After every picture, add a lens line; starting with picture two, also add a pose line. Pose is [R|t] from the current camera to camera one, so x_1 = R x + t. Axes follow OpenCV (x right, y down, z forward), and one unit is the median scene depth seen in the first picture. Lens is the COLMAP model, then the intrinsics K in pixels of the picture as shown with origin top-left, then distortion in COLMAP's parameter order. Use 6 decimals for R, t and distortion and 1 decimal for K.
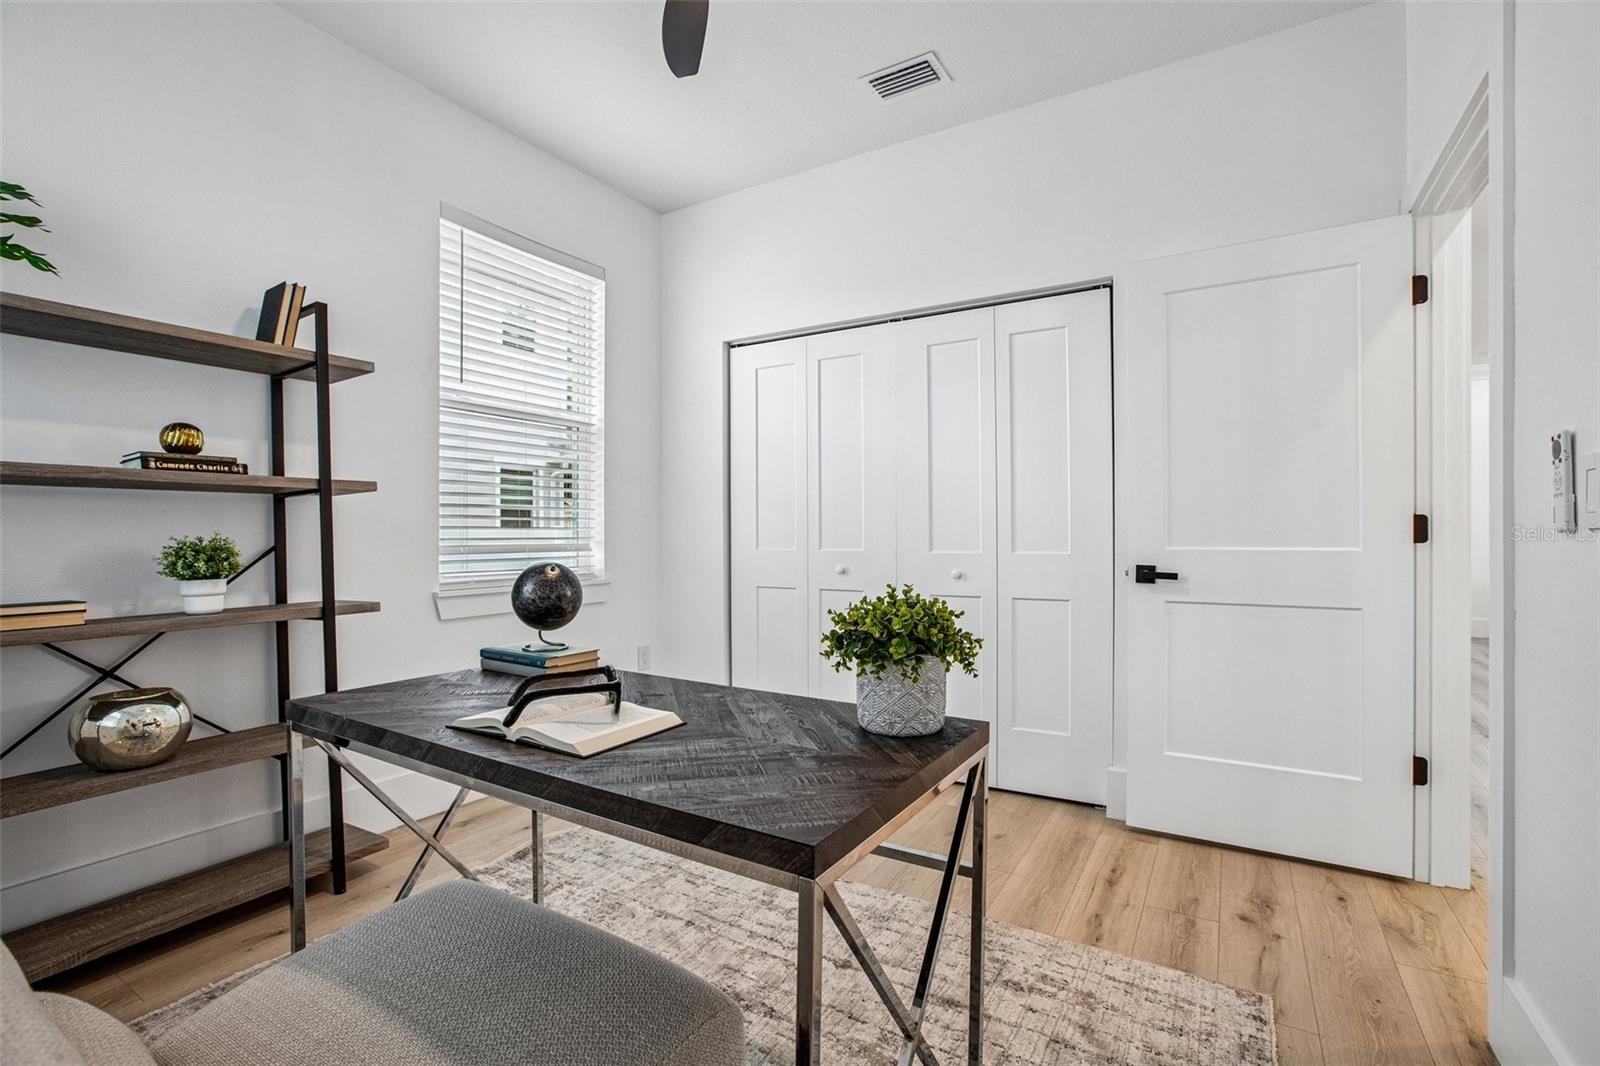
lens RADIAL K [[723.2, 0, 799.7], [0, 723.2, 534.9], [0, 0, 1]] dist [-0.028297, 0.005551]
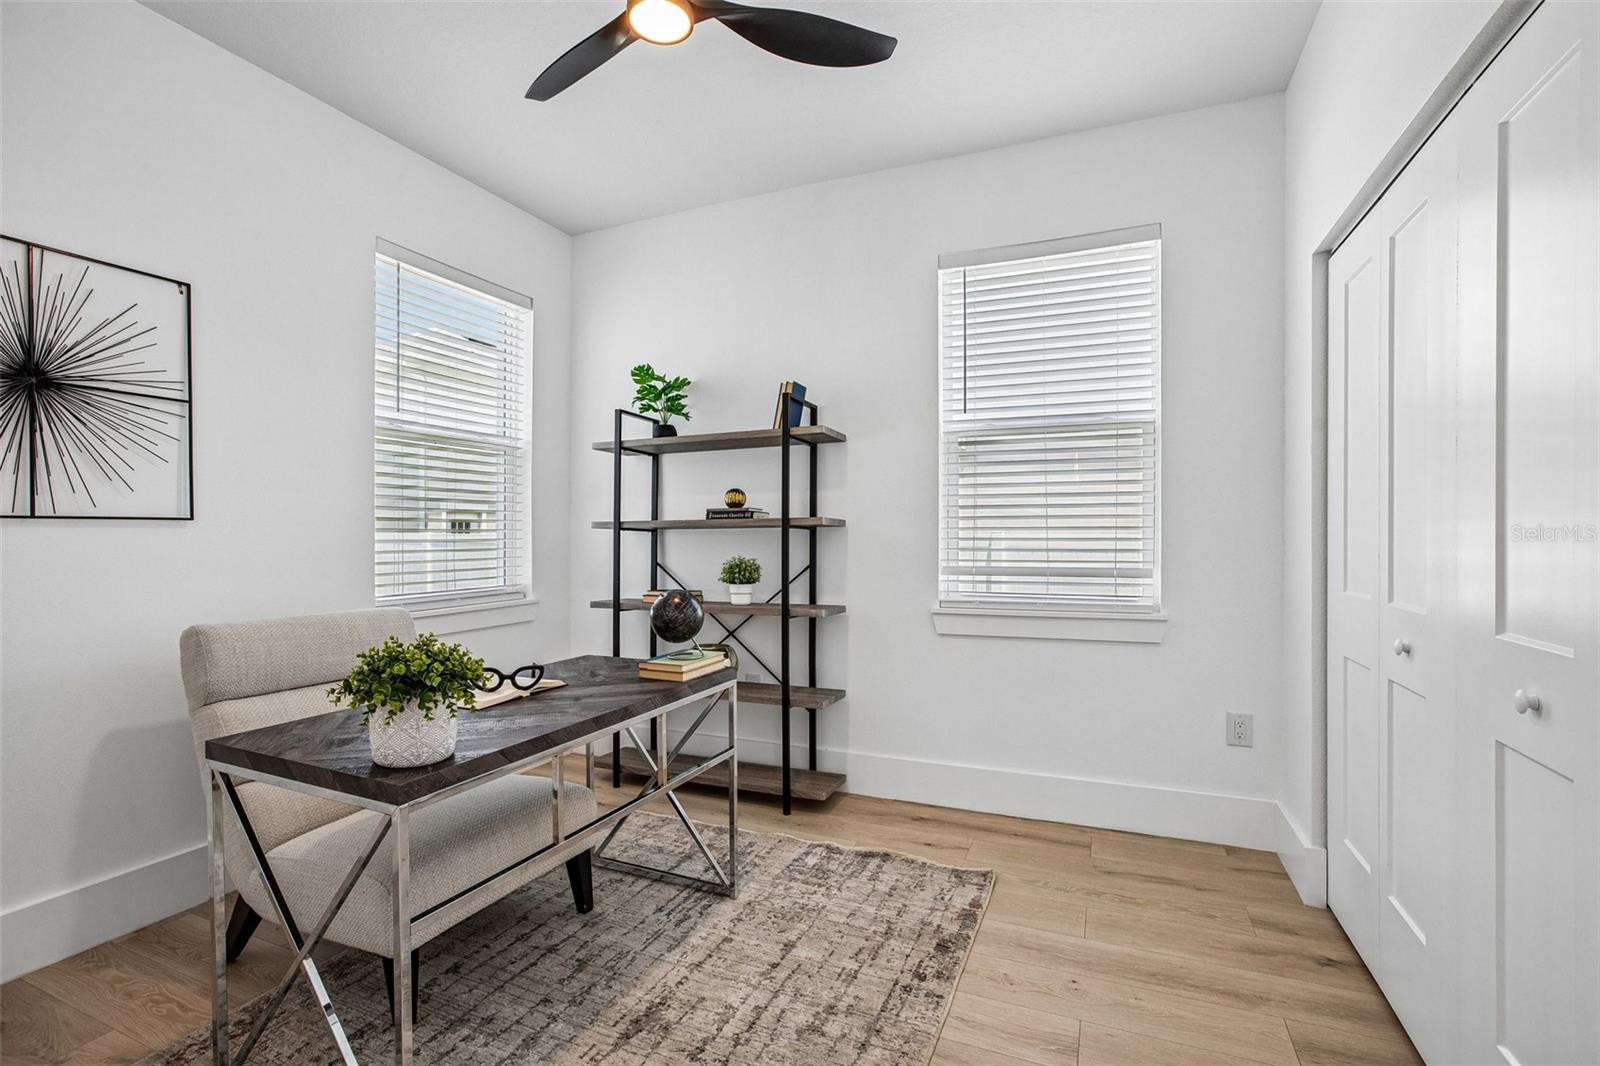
lens RADIAL K [[723.2, 0, 795.7], [0, 723.2, 538.5], [0, 0, 1]] dist [-0.028297, 0.005551]
pose [[0.140144, -0.004628, -0.990120, 0.782904], [-0.001364, 0.999987, -0.004867, -0.031992], [0.990130, 0.002032, 0.140136, 0.852199]]
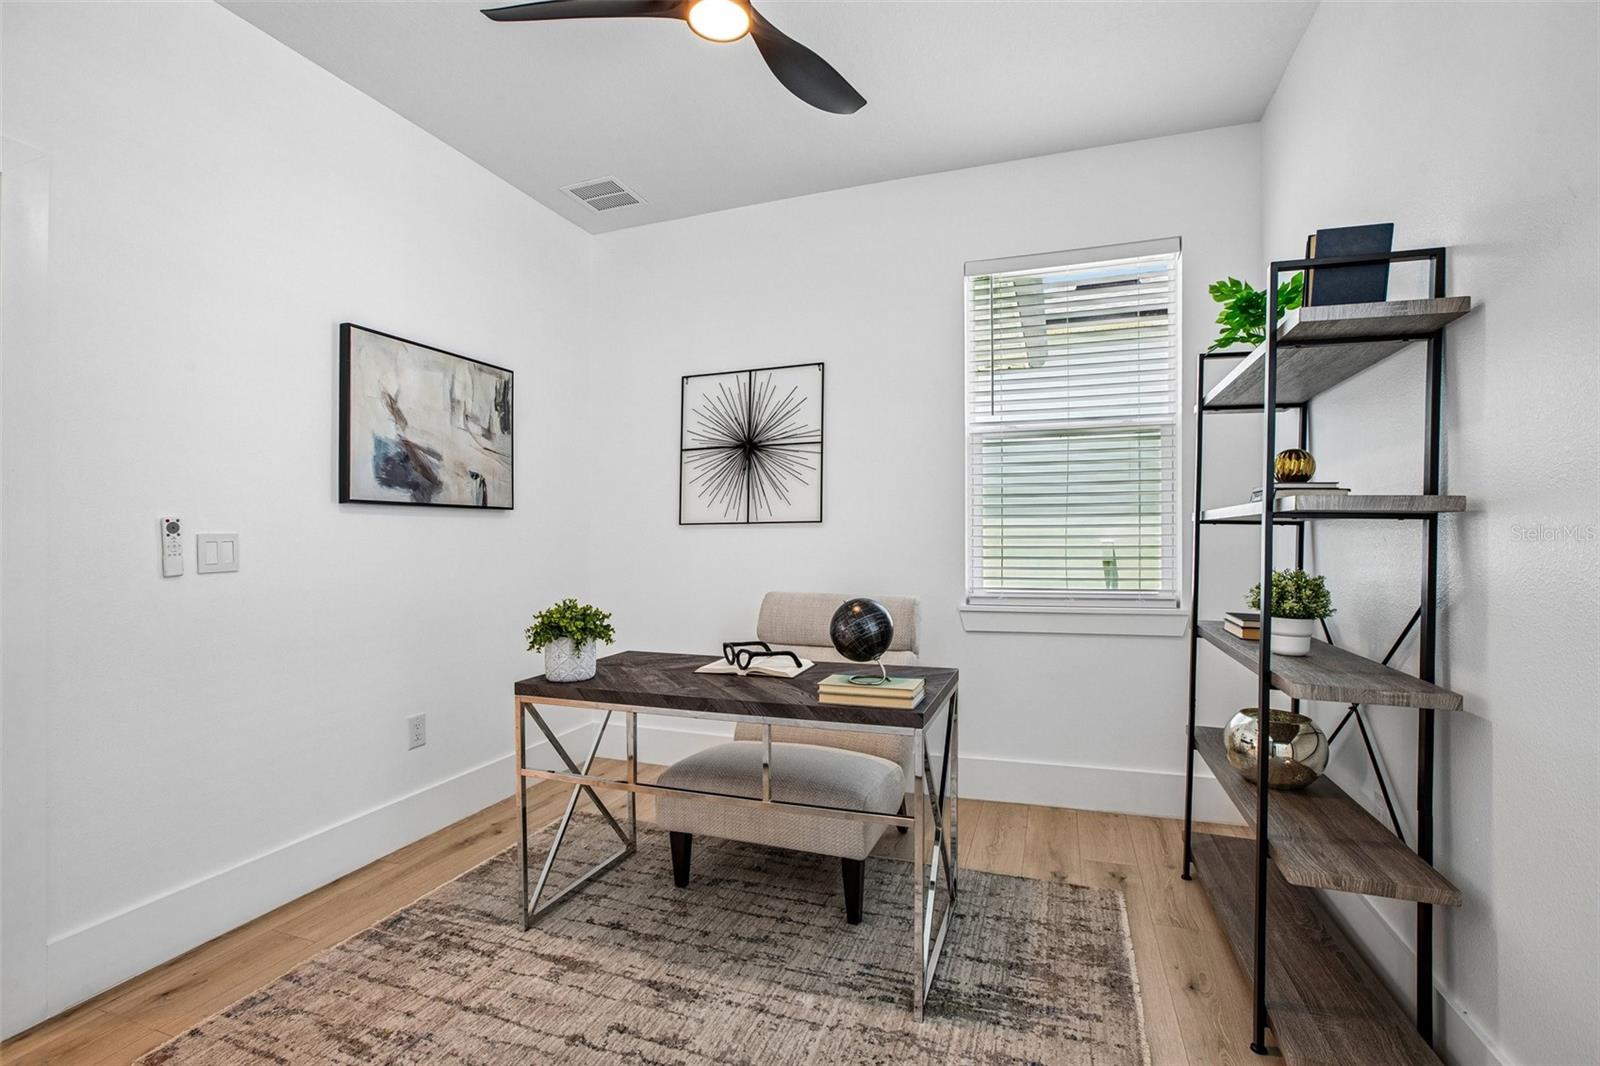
lens RADIAL K [[723.2, 0, 795.0], [0, 723.2, 536.8], [0, 0, 1]] dist [-0.028297, 0.005551]
pose [[-0.974157, -0.002955, -0.225853, -0.002127], [-0.004472, 0.999971, 0.006206, -0.042087], [0.225828, 0.007056, -0.974142, 1.674744]]
